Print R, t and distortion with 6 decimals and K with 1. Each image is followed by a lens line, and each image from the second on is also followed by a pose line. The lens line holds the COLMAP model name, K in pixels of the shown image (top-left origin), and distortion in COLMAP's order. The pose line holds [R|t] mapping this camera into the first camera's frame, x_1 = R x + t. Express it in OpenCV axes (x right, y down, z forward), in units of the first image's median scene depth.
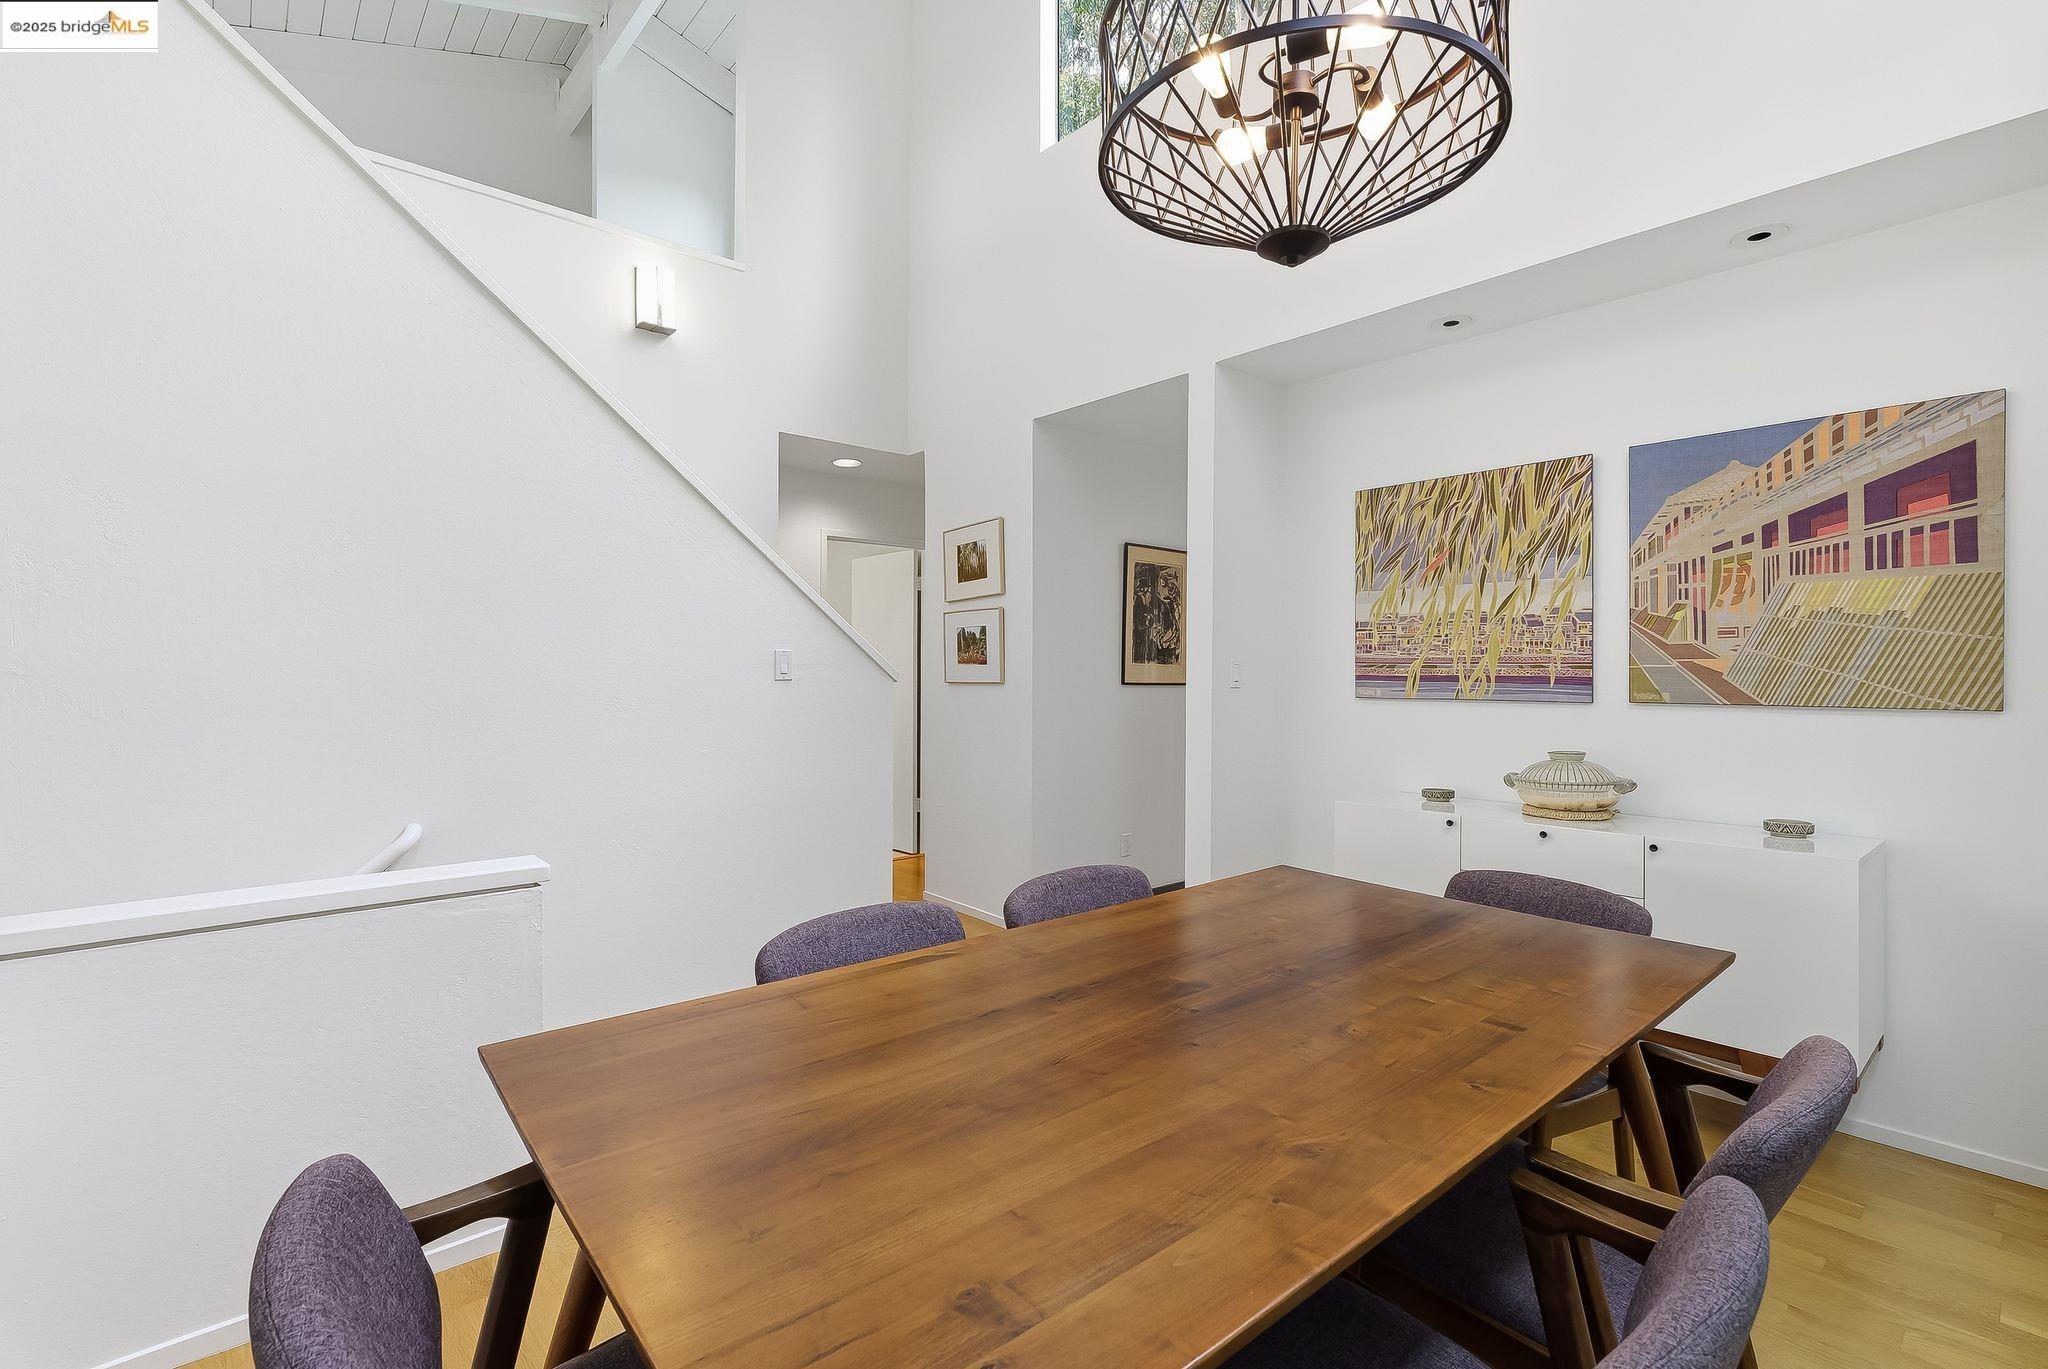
lens RADIAL K [[917.2, 0, 1026.5], [0, 917.2, 674.3], [0, 0, 1]] dist [-0.004596, -0.000464]
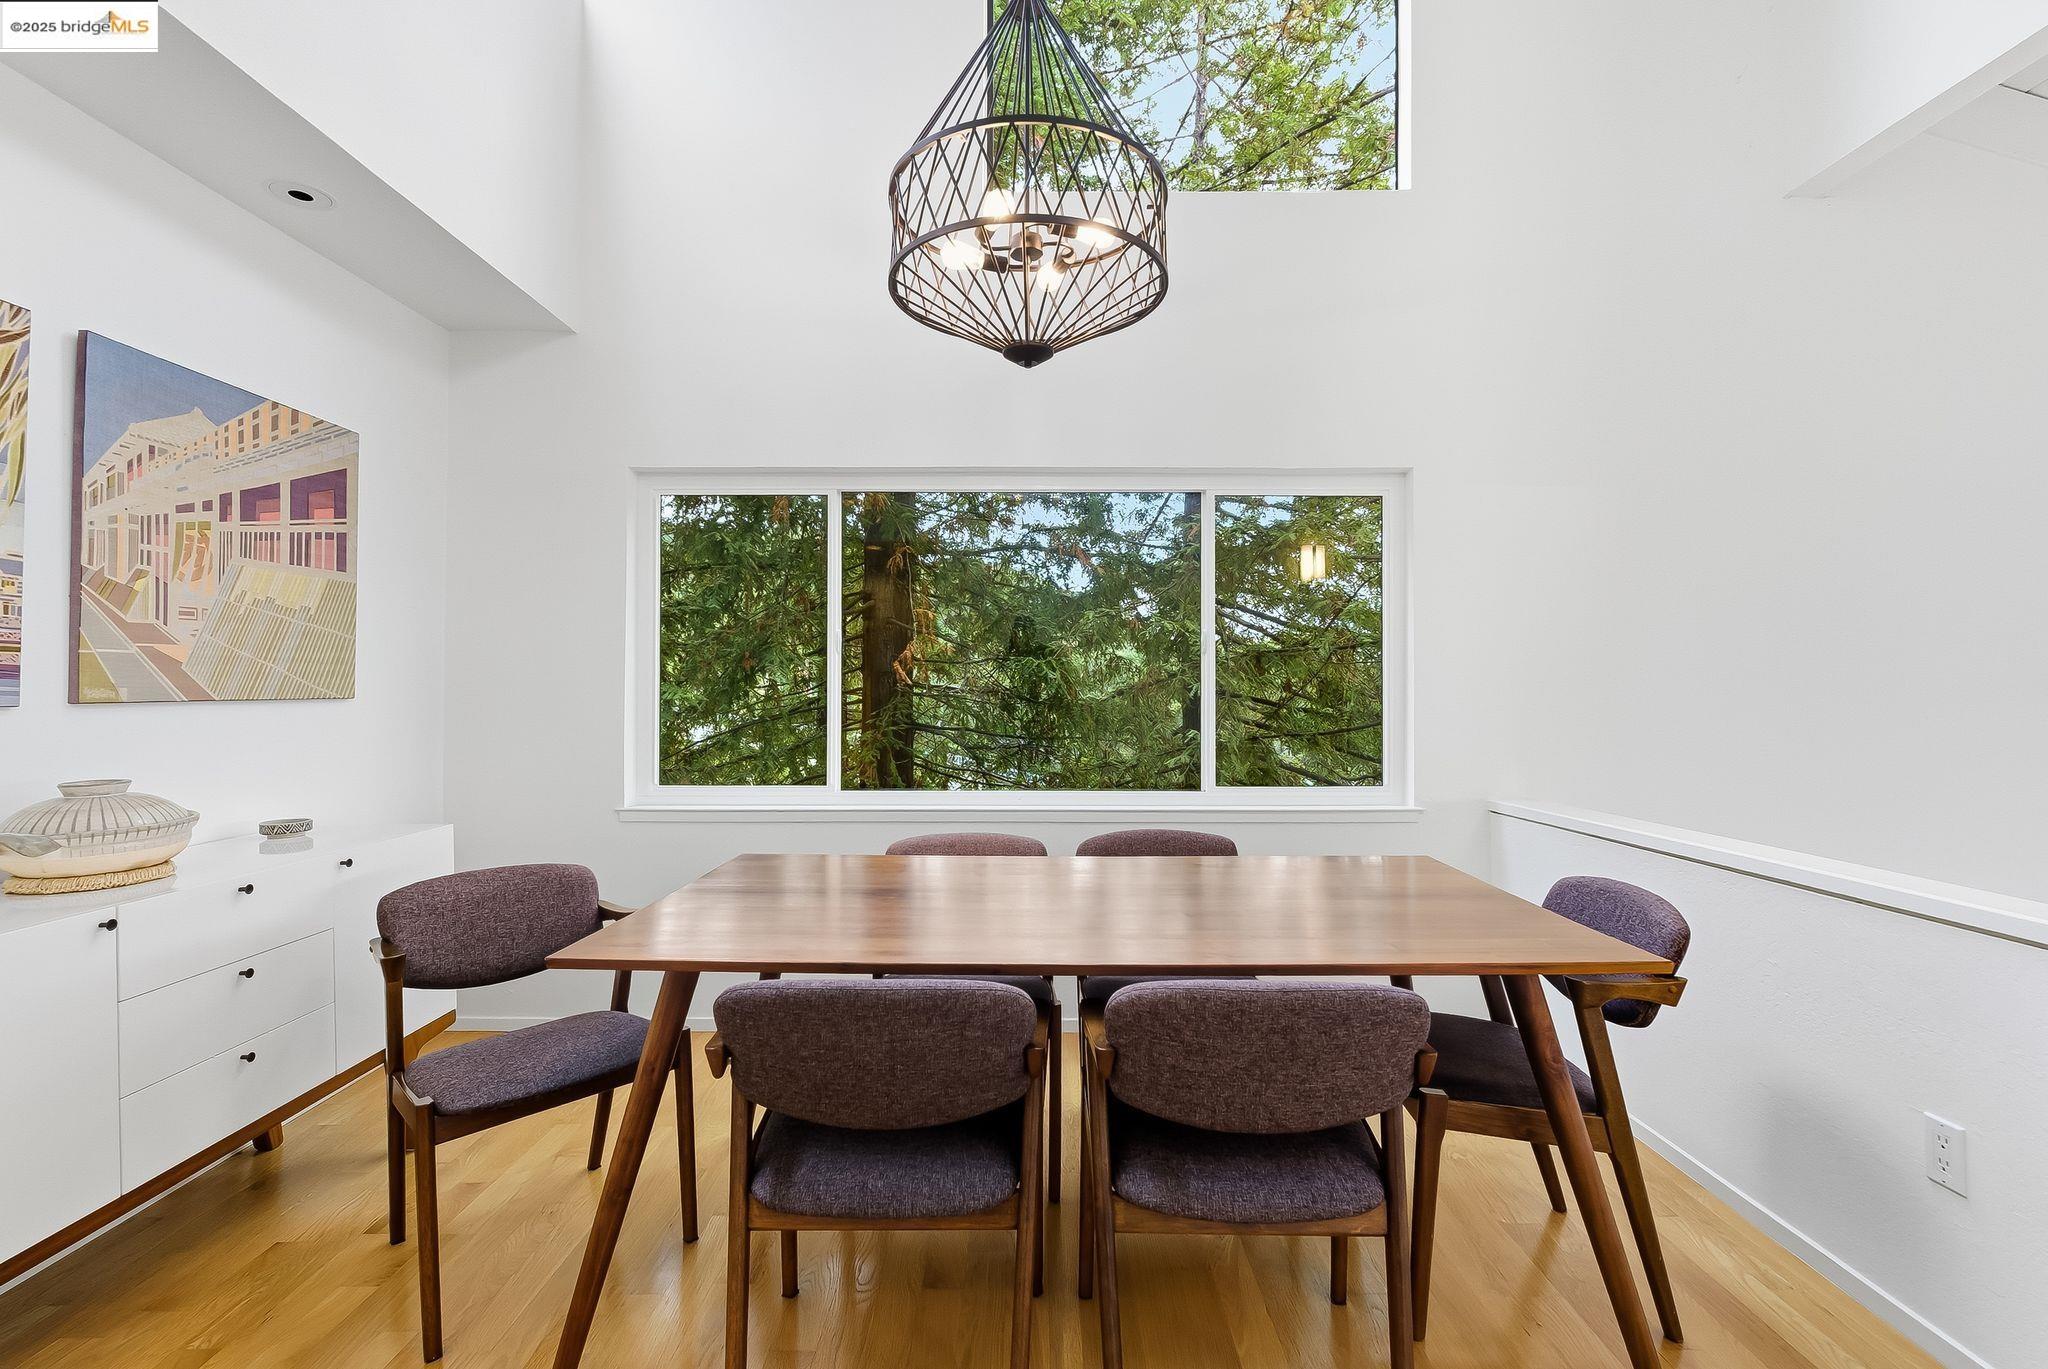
lens RADIAL K [[885.9, 0, 1036.7], [0, 885.9, 712.7], [0, 0, 1]] dist [-0.004480, -0.000726]
pose [[-0.753325, -0.022065, 0.657278, -0.342502], [0.002528, 0.999332, 0.036445, 0.017328], [-0.657644, 0.029117, -0.752766, 1.119922]]
